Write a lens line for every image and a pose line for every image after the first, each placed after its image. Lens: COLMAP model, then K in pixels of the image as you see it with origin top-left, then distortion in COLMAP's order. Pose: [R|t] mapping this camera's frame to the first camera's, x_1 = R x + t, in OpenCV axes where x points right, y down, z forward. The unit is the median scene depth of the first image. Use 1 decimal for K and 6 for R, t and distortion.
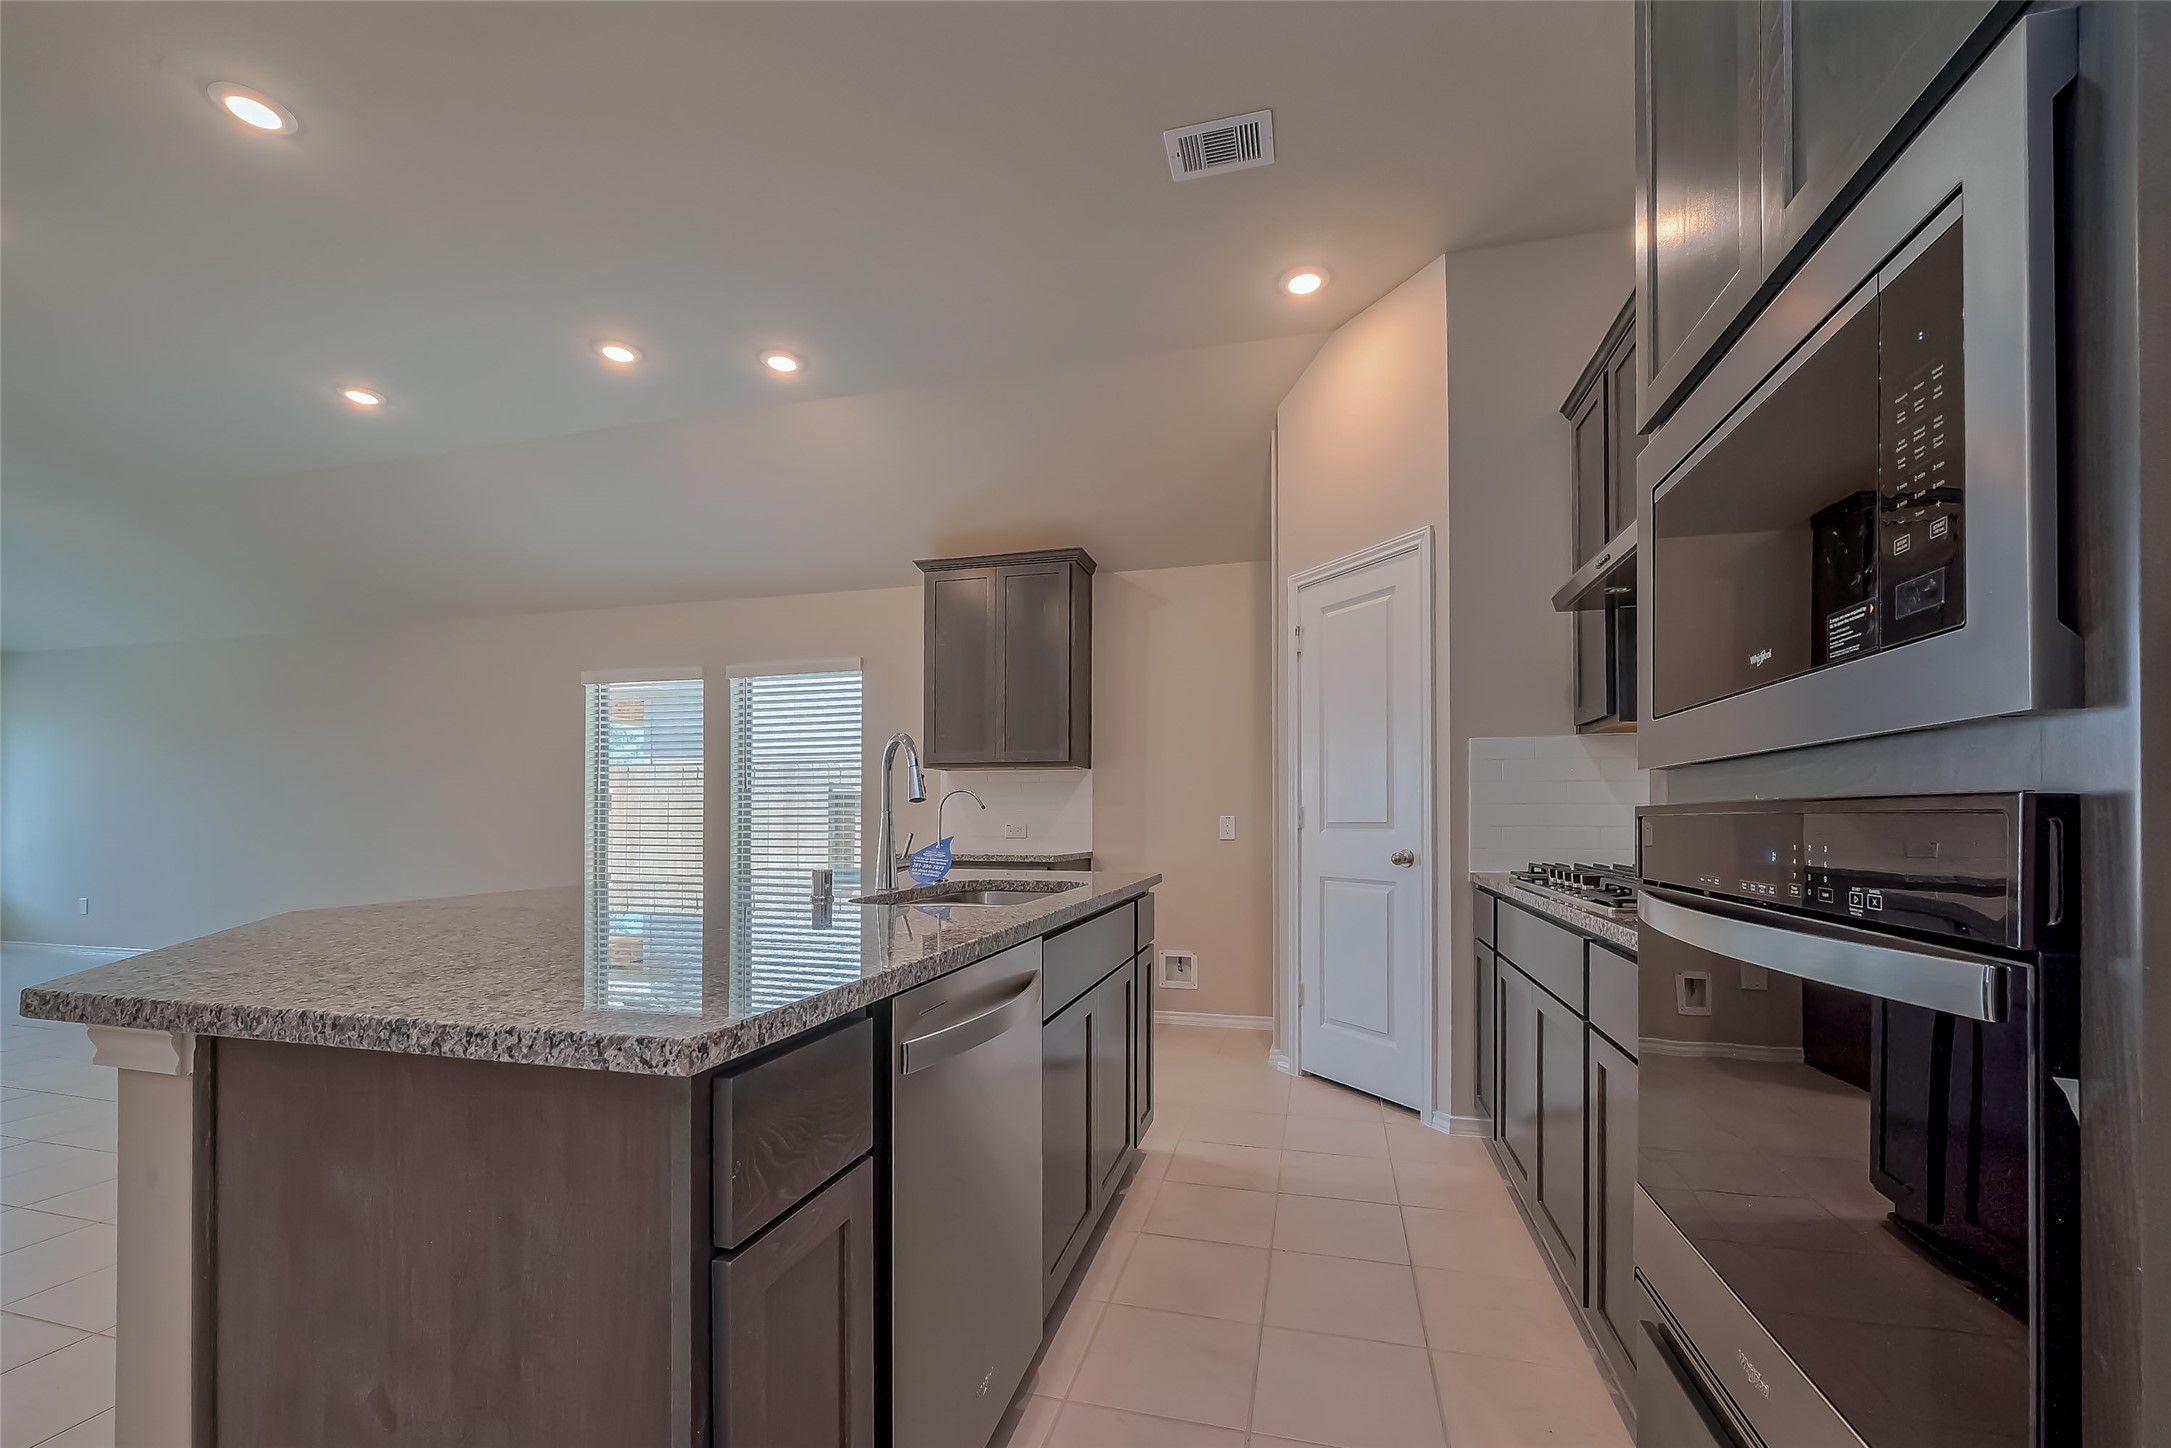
lens RADIAL K [[871.6, 0, 1103.6], [0, 871.6, 809.6], [0, 0, 1]] dist [-0.000792, 0.000079]
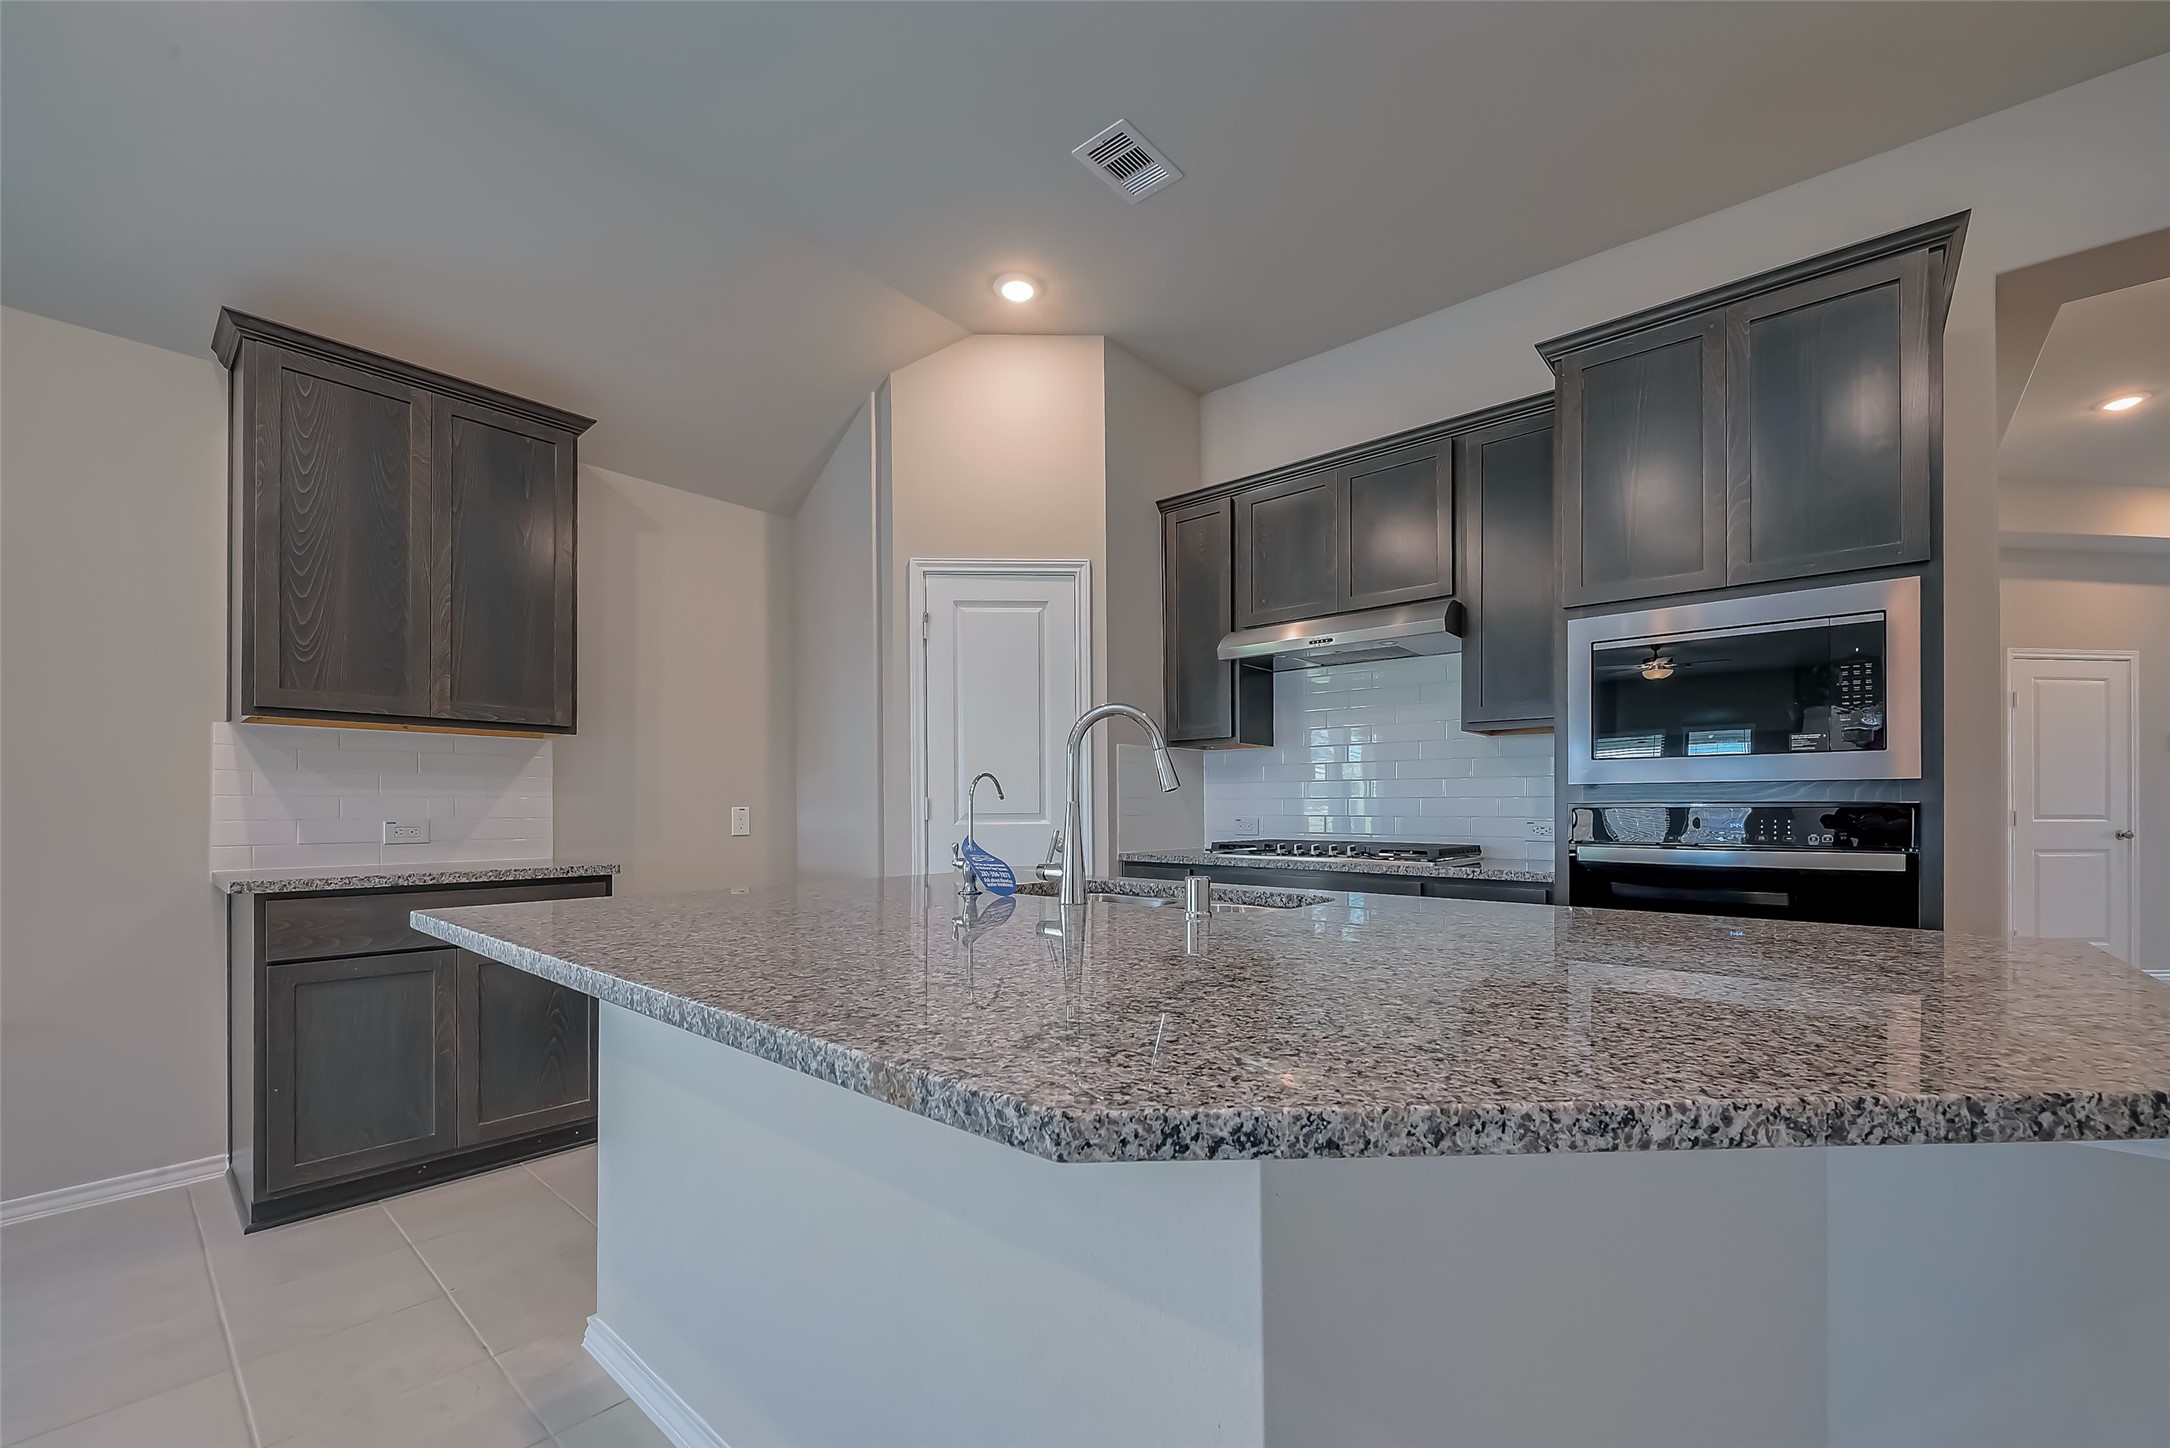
lens RADIAL K [[871.2, 0, 1103.1], [0, 871.2, 809.5], [0, 0, 1]] dist [-0.000792, 0.000079]
pose [[0.433931, 0.001167, 0.900946, -0.564171], [-0.007901, 0.999966, 0.002510, 0.005345], [-0.900912, -0.008208, 0.433925, 0.394657]]
